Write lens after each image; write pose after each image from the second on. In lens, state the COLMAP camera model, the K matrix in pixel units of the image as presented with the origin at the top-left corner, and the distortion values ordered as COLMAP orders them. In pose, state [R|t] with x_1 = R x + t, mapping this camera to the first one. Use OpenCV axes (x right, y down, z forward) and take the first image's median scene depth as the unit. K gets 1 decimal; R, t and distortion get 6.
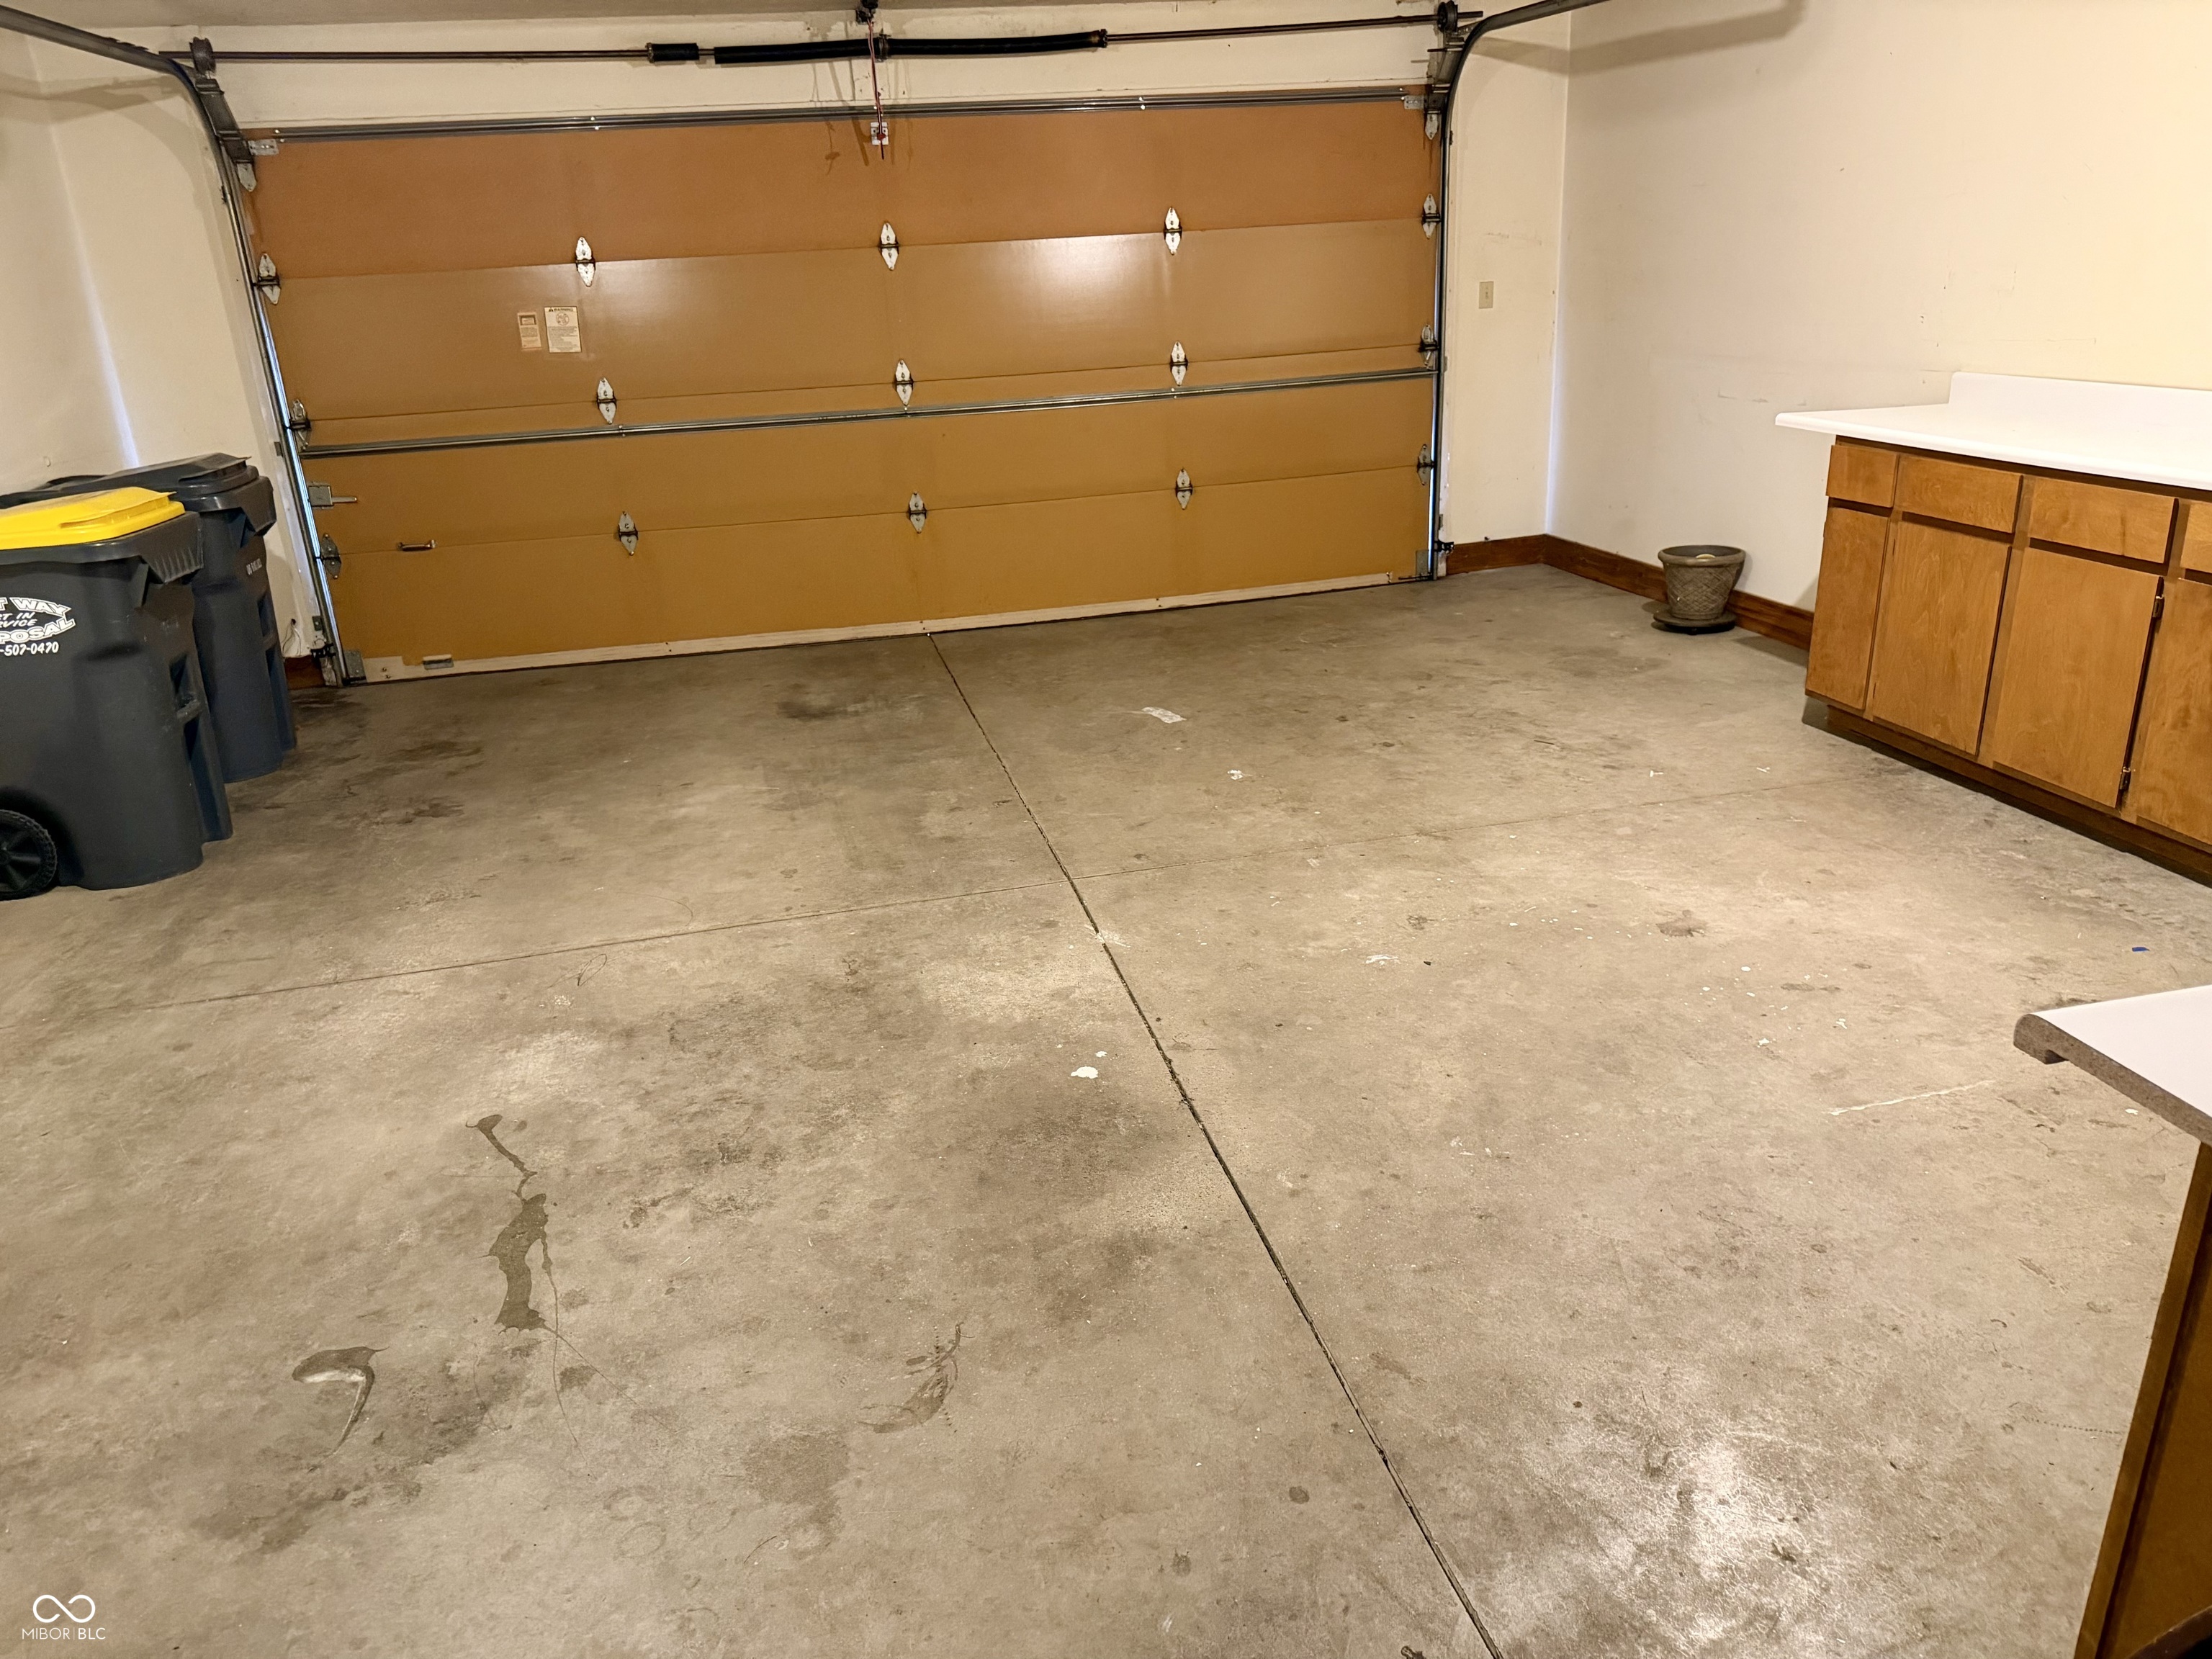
lens RADIAL K [[1507.8, 0, 1106.0], [0, 1507.8, 829.5], [0, 0, 1]] dist [0.086529, -0.098704]
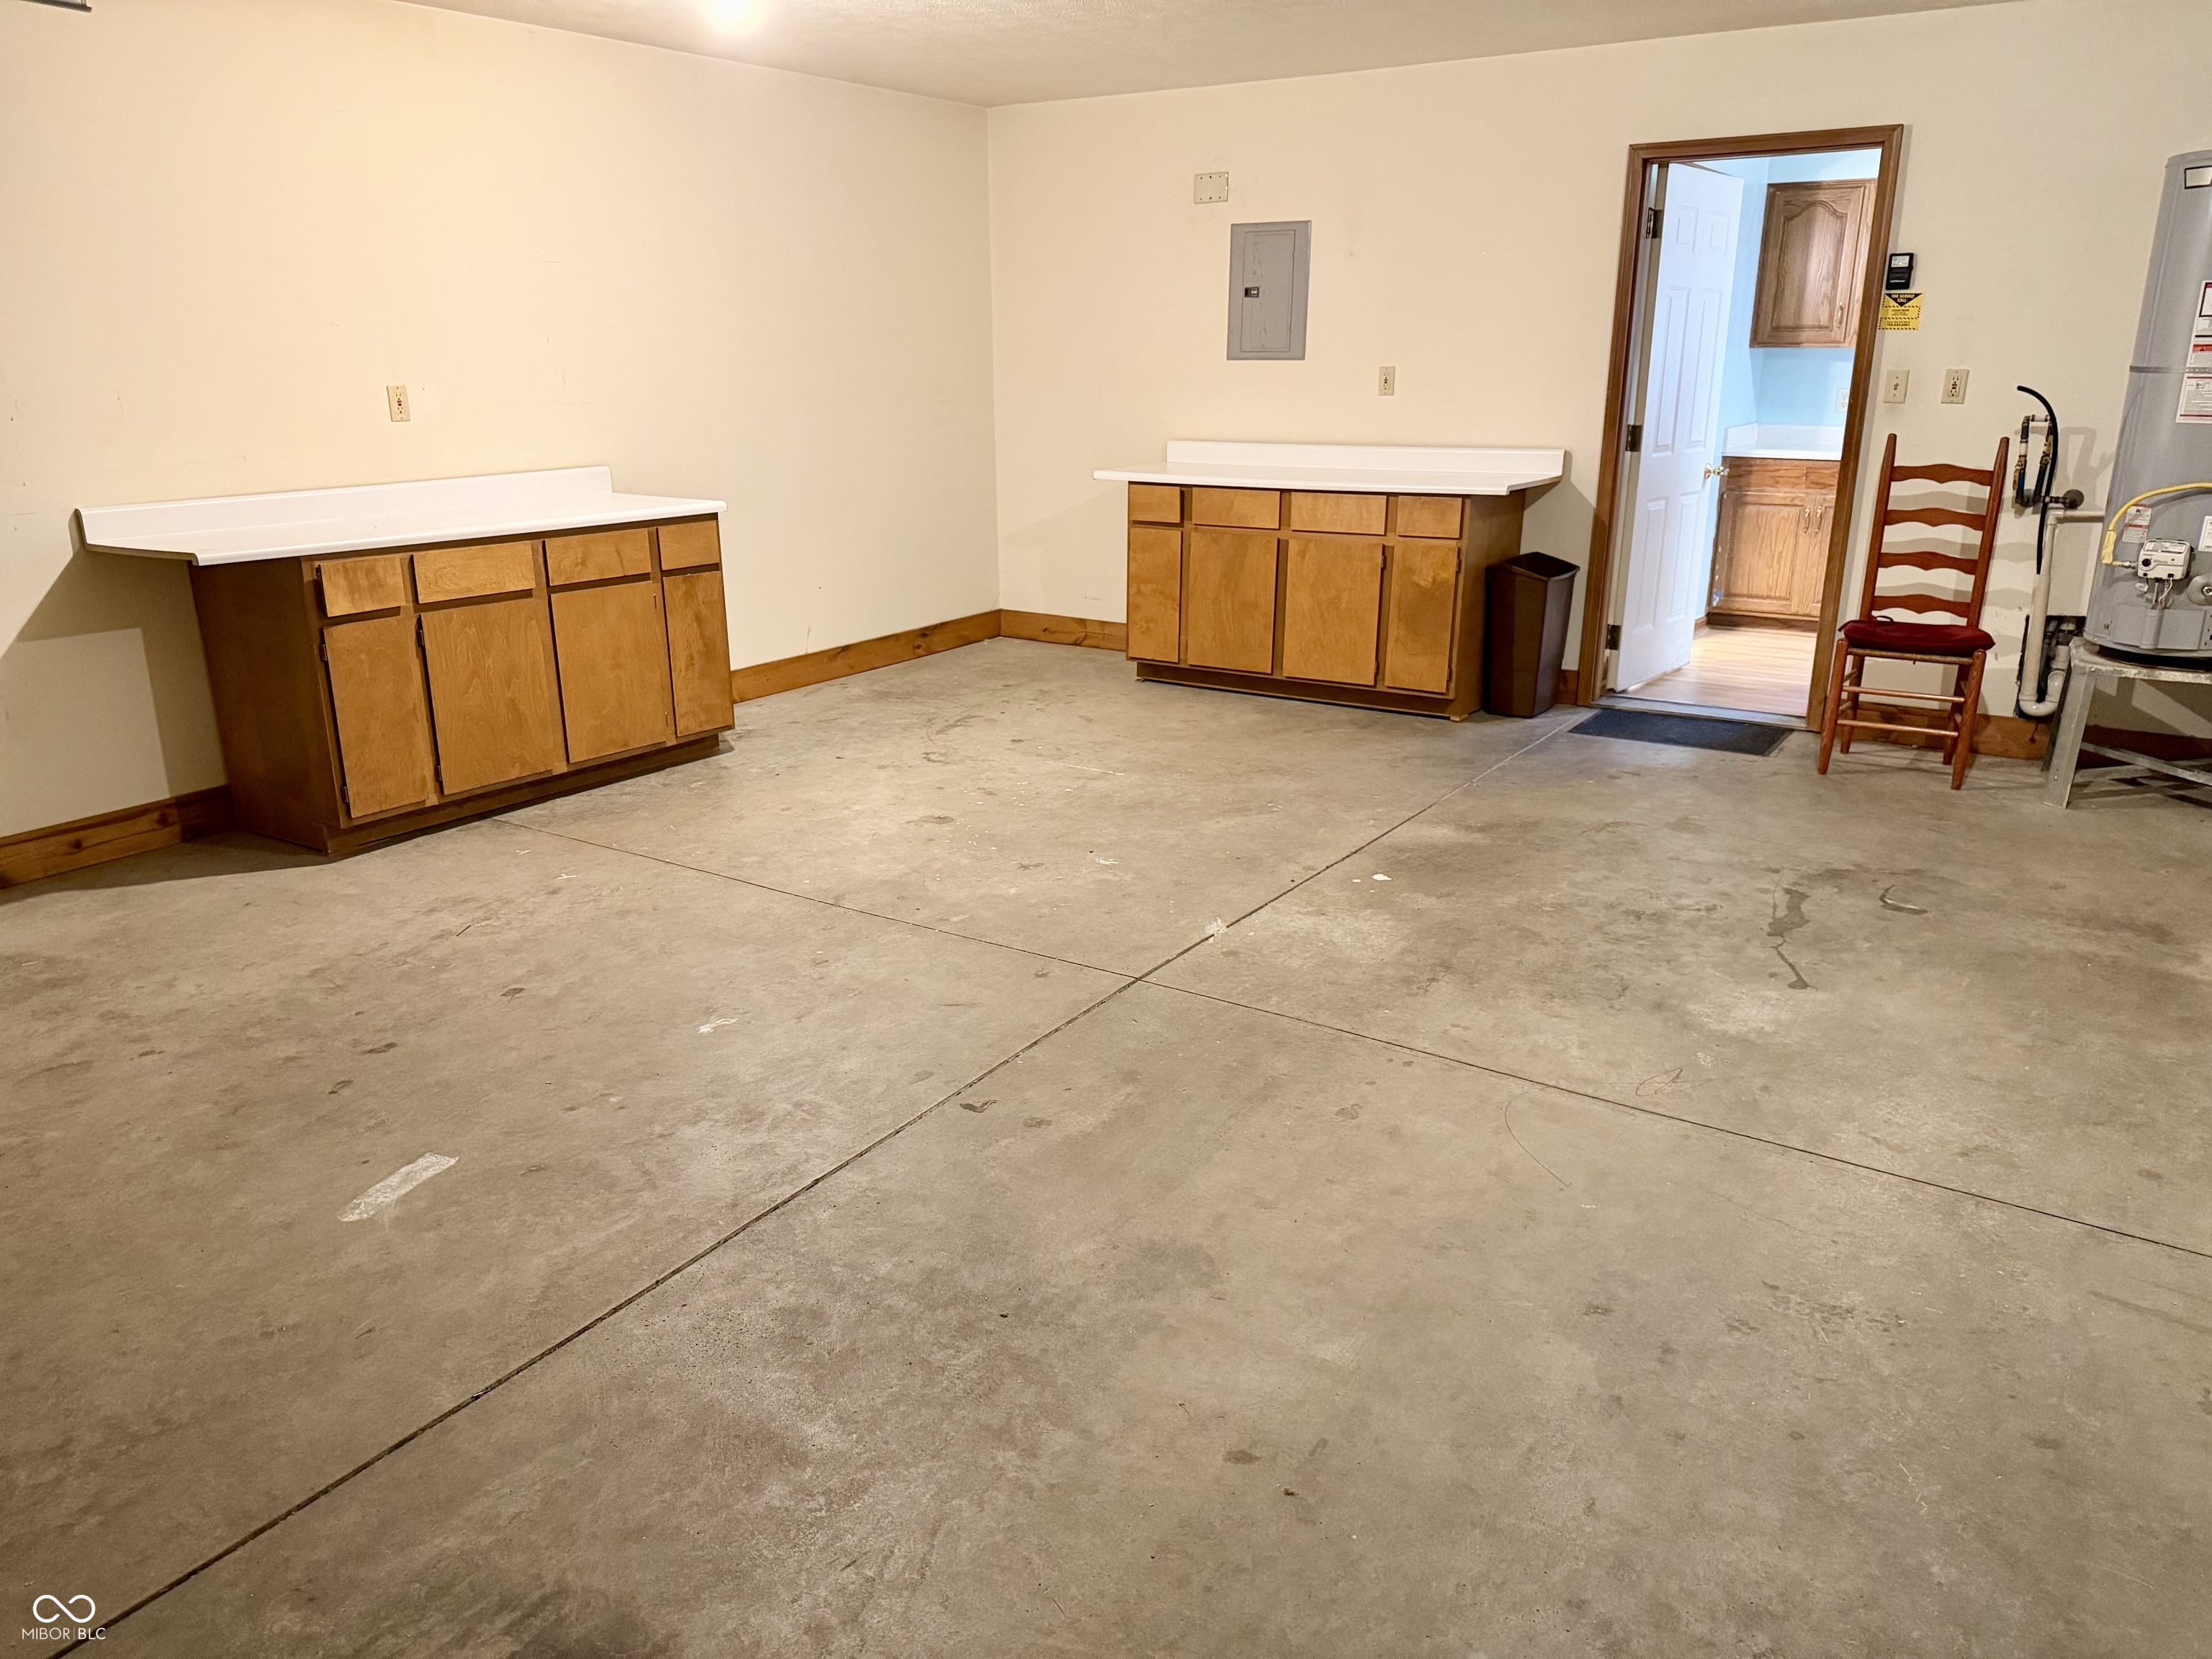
lens RADIAL K [[1553.2, 0, 1106.0], [0, 1553.2, 829.5], [0, 0, 1]] dist [0.081724, -0.112998]
pose [[-0.678487, -0.164346, 0.715993, -0.800862], [0.294767, 0.831844, 0.470264, -0.587119], [-0.672881, 0.530119, -0.515951, 1.726371]]
